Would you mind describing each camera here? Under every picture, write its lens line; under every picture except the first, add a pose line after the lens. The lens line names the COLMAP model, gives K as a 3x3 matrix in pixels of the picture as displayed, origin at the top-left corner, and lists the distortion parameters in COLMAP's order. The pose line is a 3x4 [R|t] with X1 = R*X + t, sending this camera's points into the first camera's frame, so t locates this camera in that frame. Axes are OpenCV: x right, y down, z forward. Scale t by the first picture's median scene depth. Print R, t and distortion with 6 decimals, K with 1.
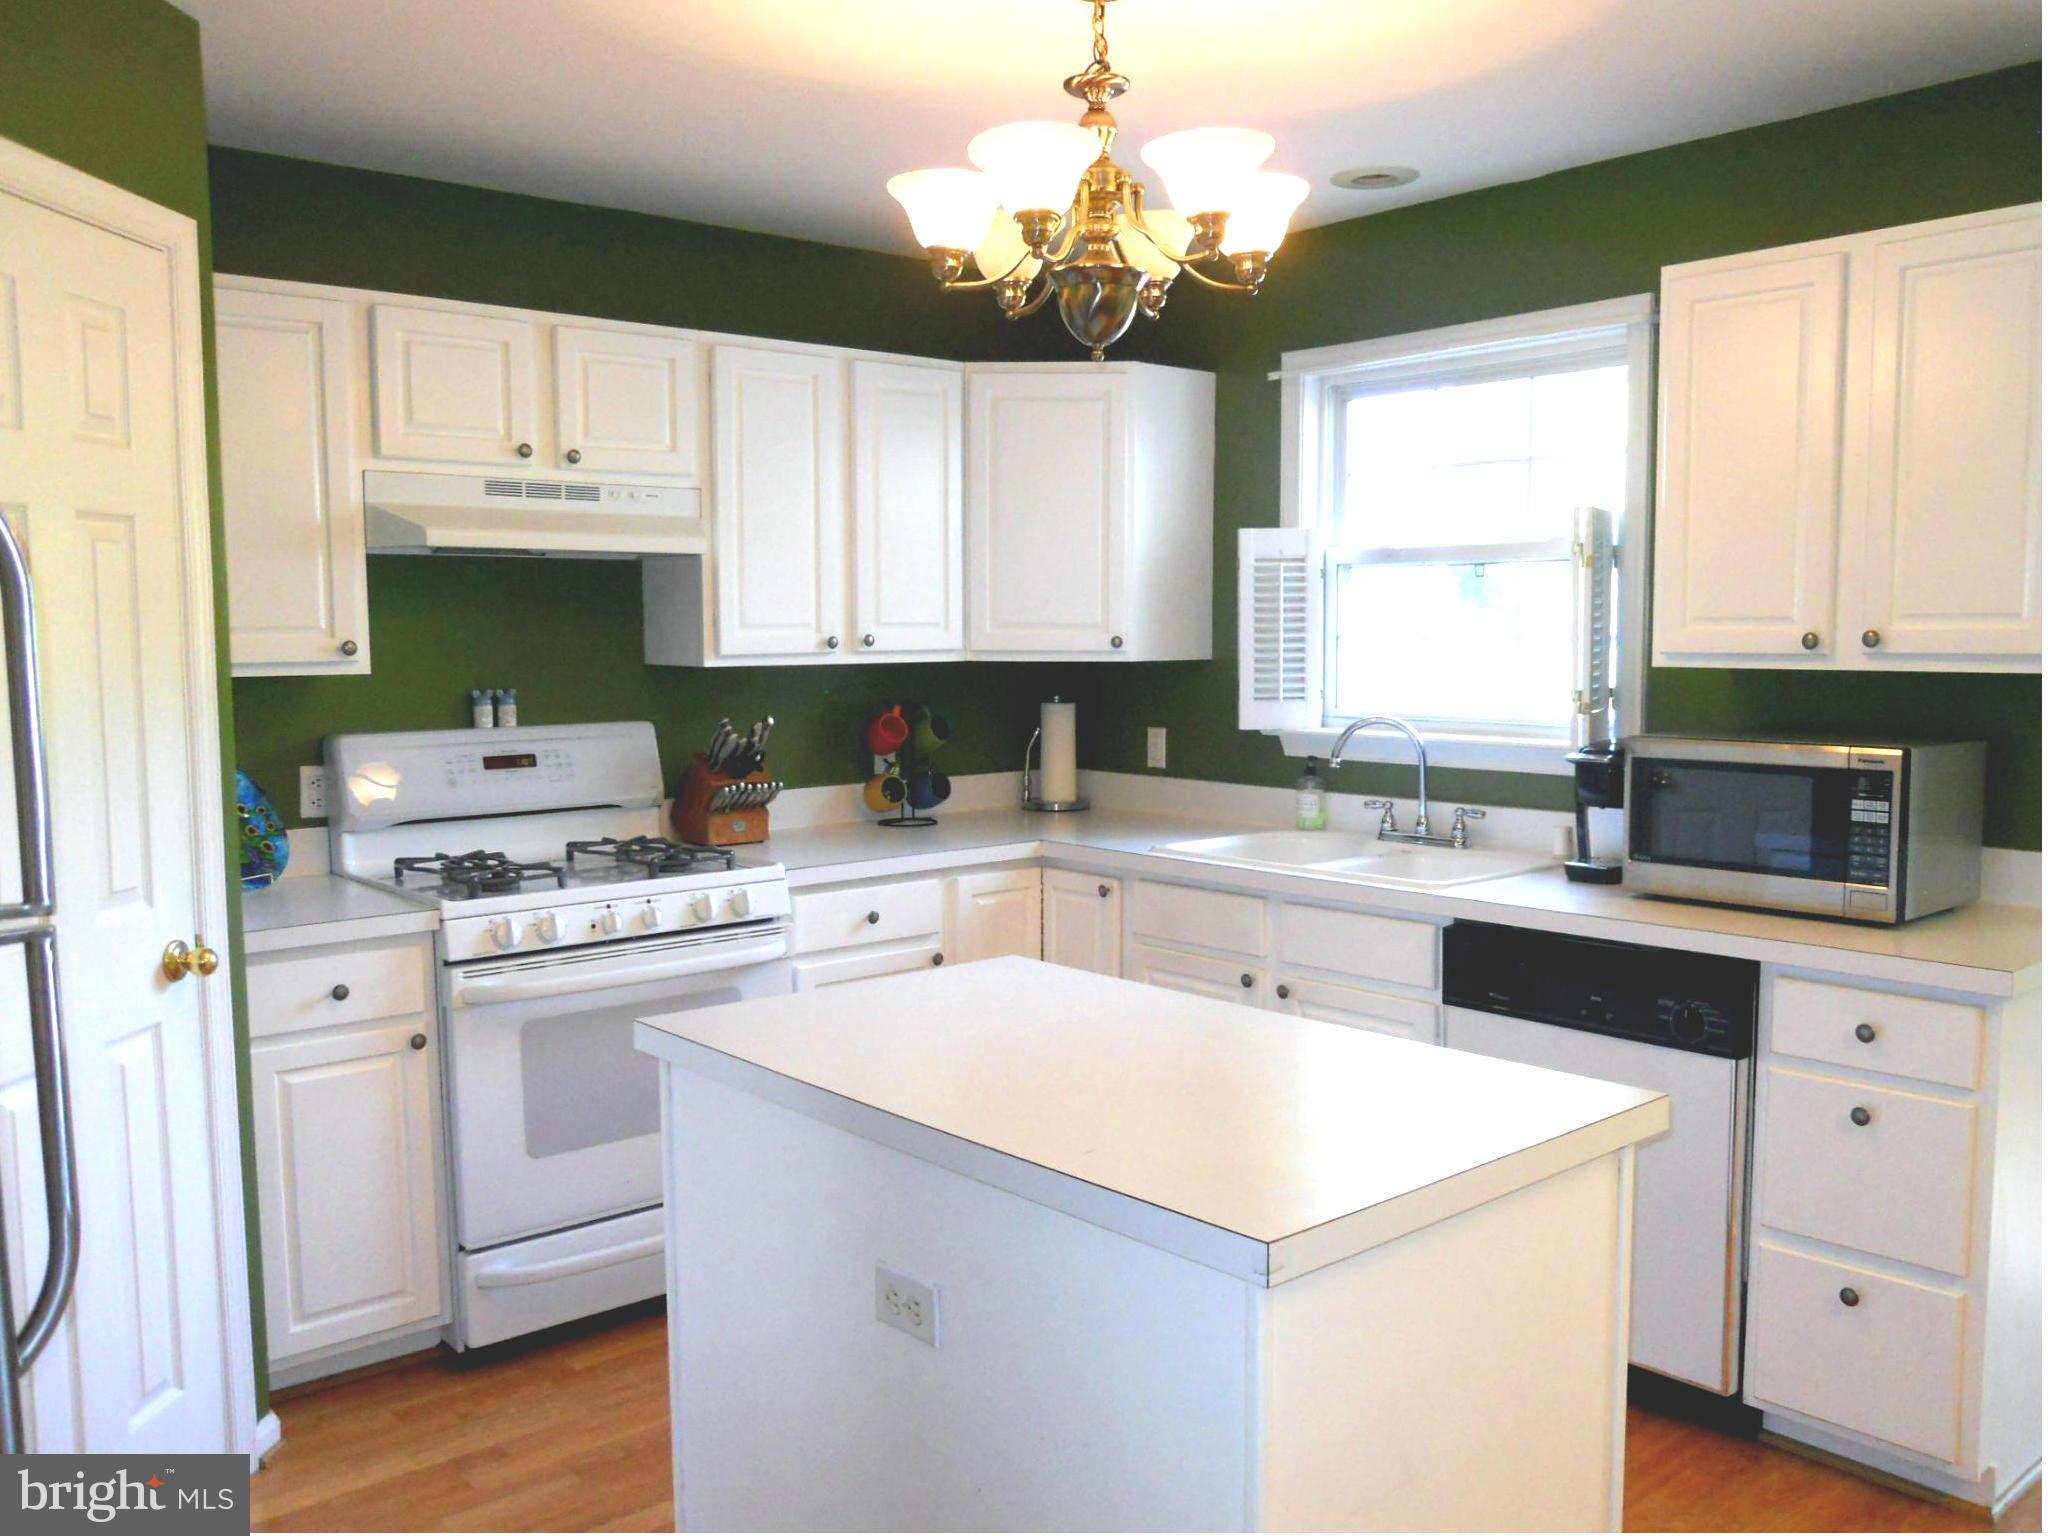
lens RADIAL K [[1709.5, 0, 1031.5], [0, 1709.5, 782.6], [0, 0, 1]] dist [-0.014596, -0.001836]
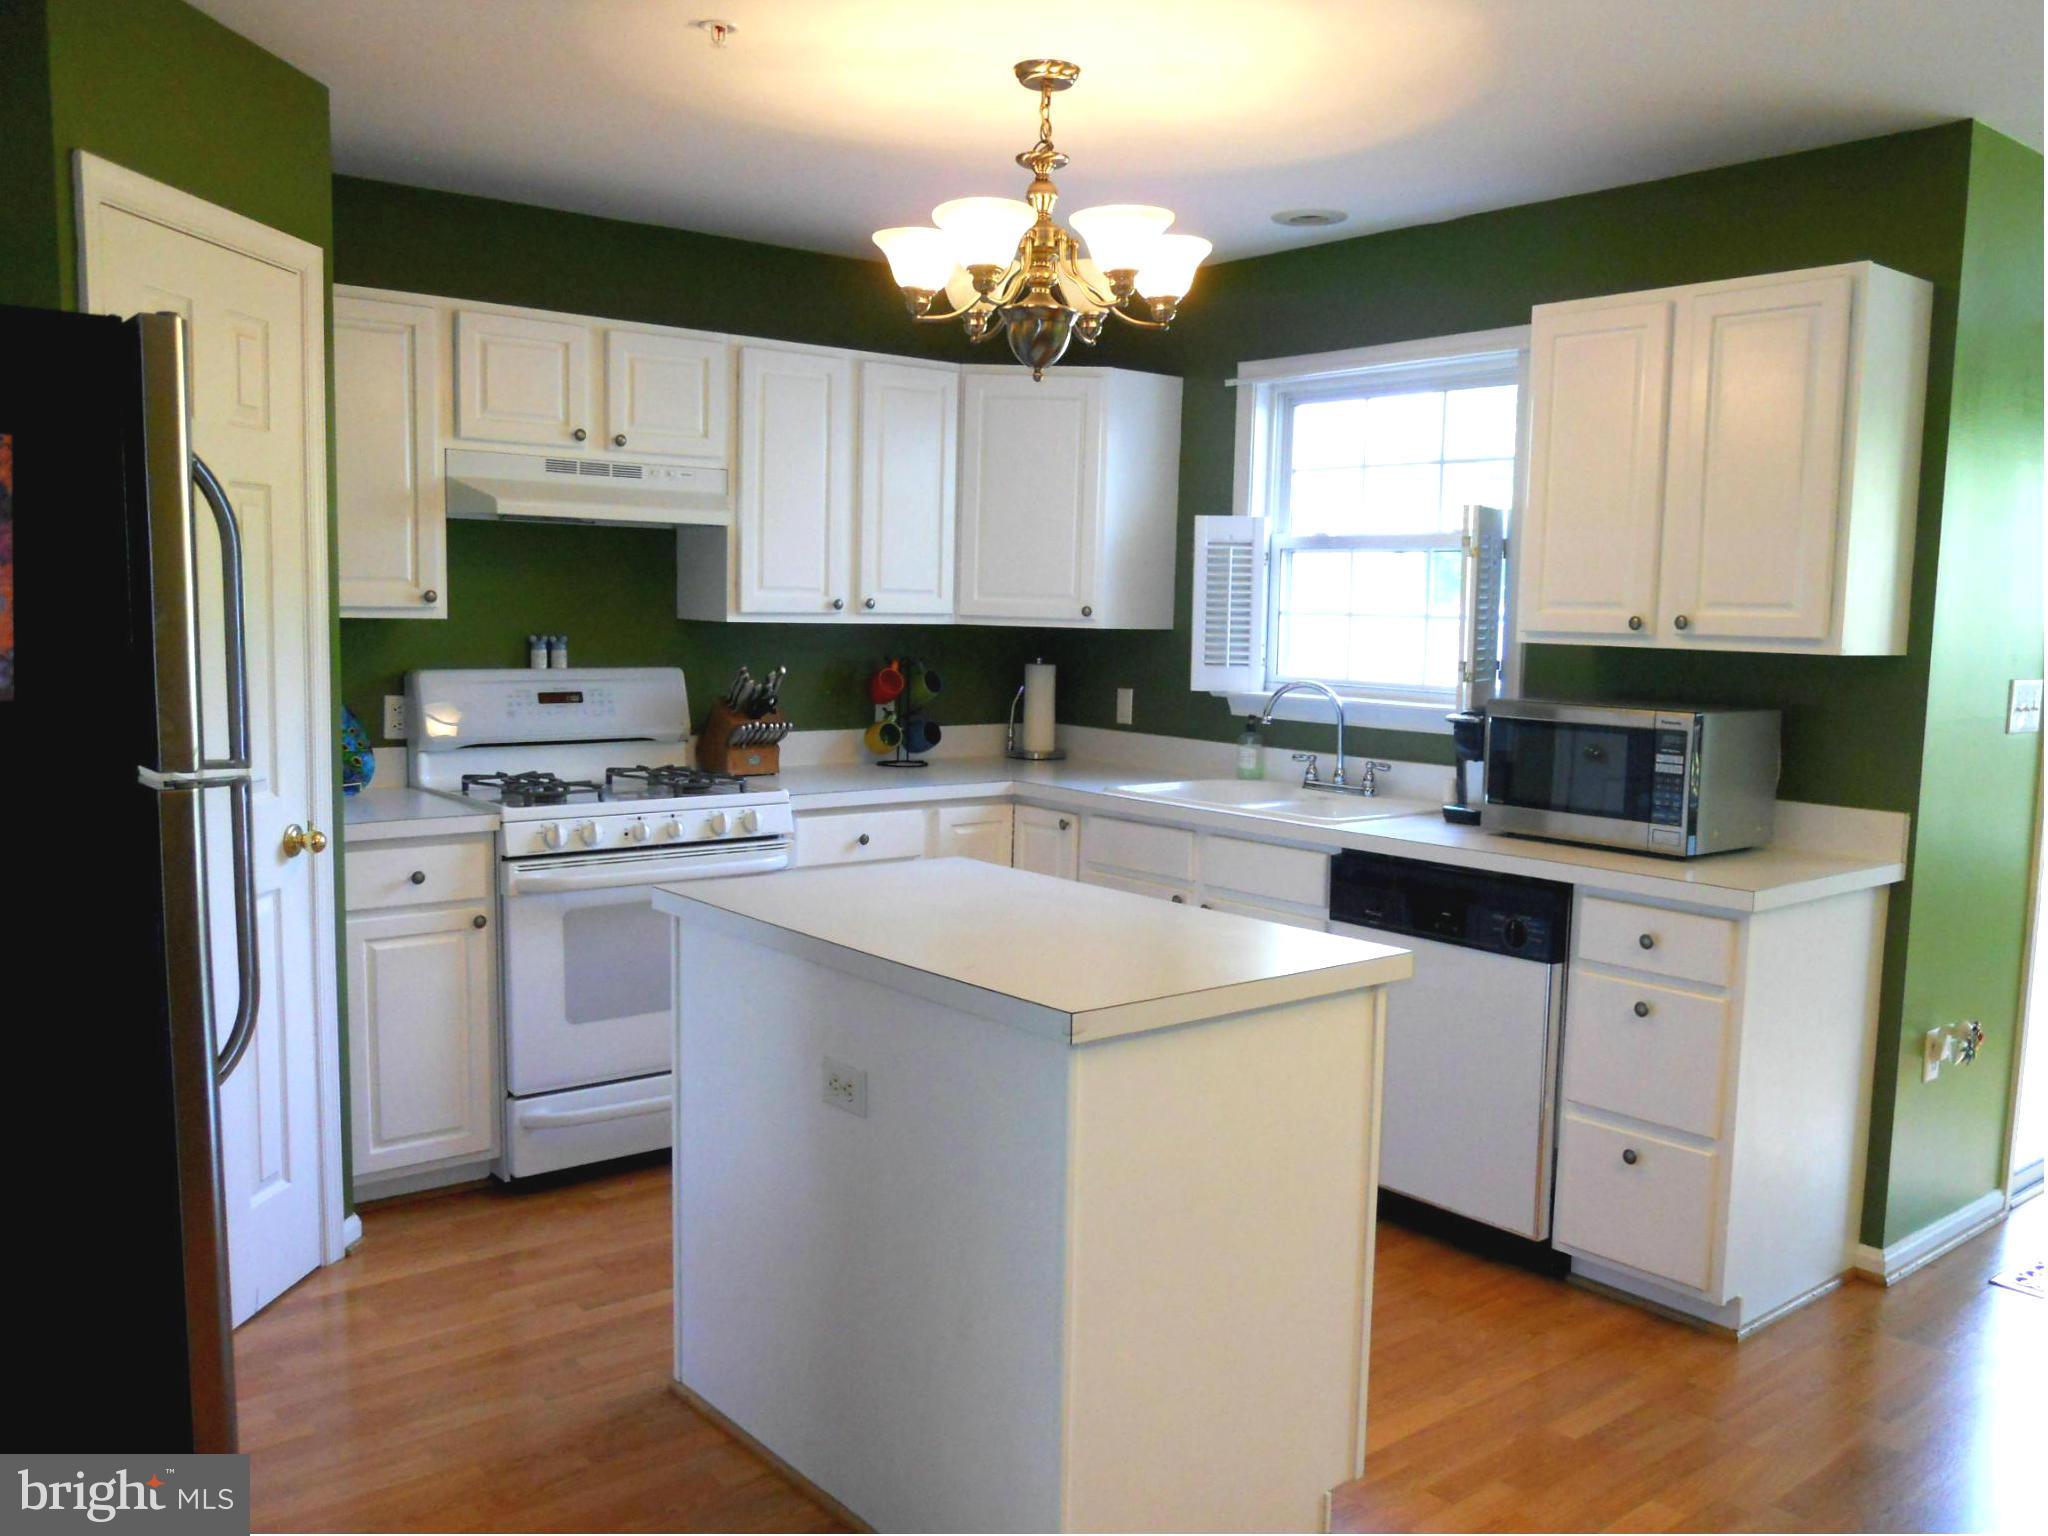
lens RADIAL K [[1709.5, 0, 1025.4], [0, 1709.5, 778.4], [0, 0, 1]] dist [-0.014596, -0.001836]
pose [[0.999160, 0.030461, -0.027419, 0.055925], [-0.030121, 0.999465, 0.012713, 0.021275], [0.027792, -0.011876, 0.999543, -0.192858]]
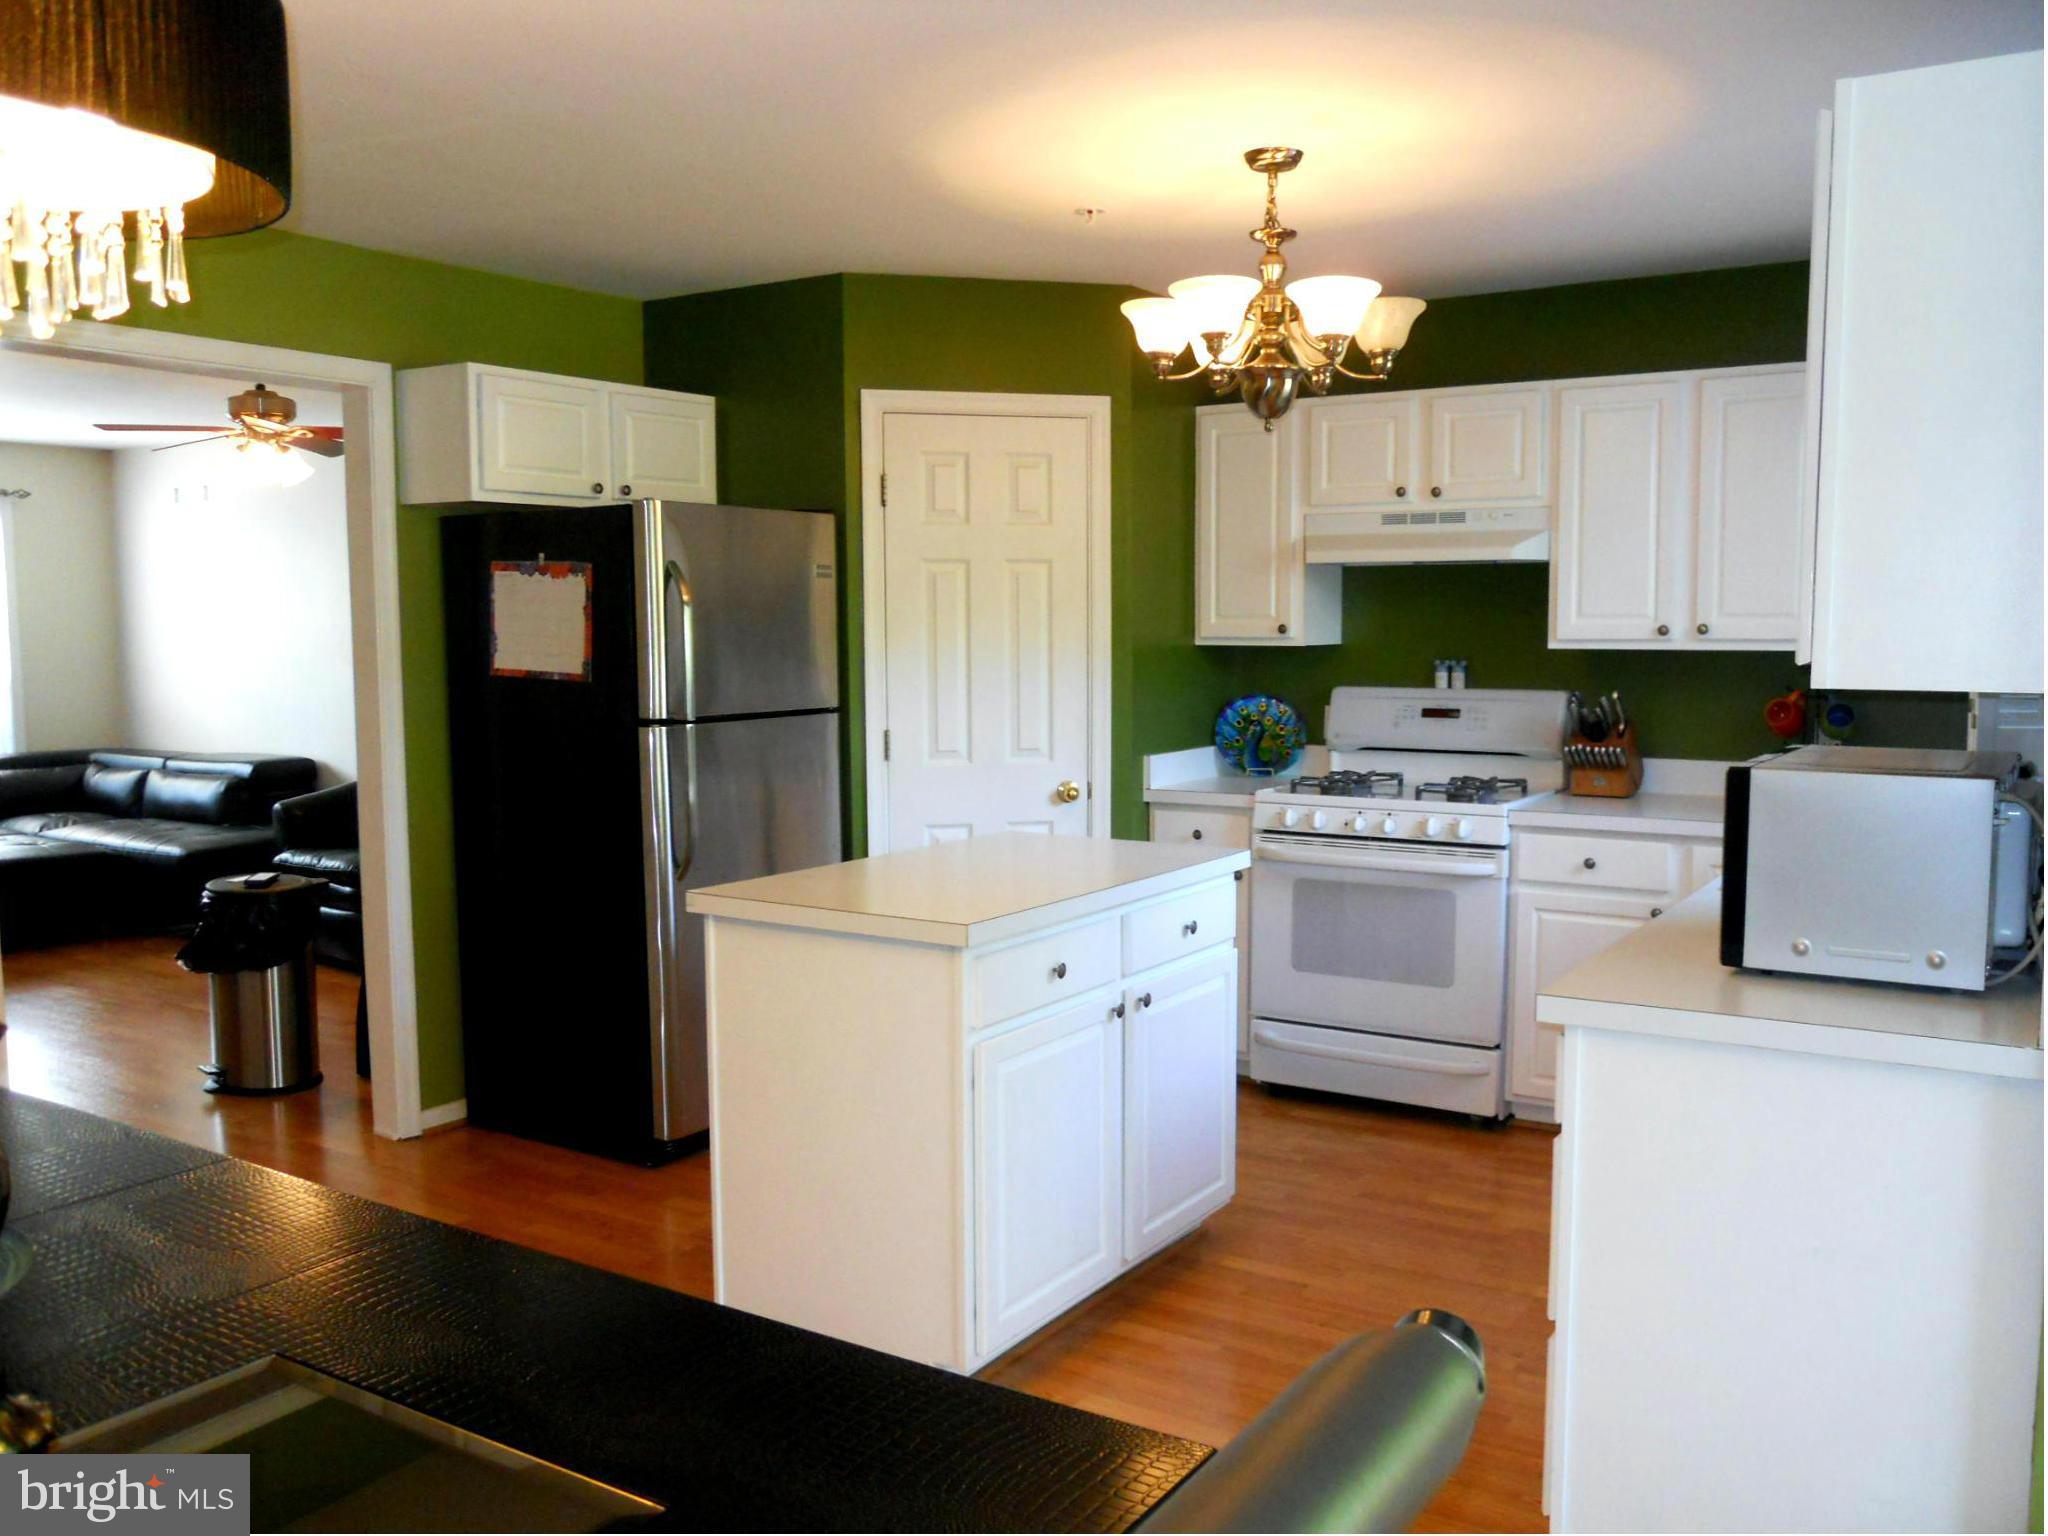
lens RADIAL K [[1709.5, 0, 1029.7], [0, 1709.5, 760.6], [0, 0, 1]] dist [-0.014596, -0.001836]
pose [[0.264896, 0.086366, -0.960402, 1.054424], [-0.085567, 0.994157, 0.065801, -0.041215], [0.960473, 0.064749, 0.270738, 0.350147]]
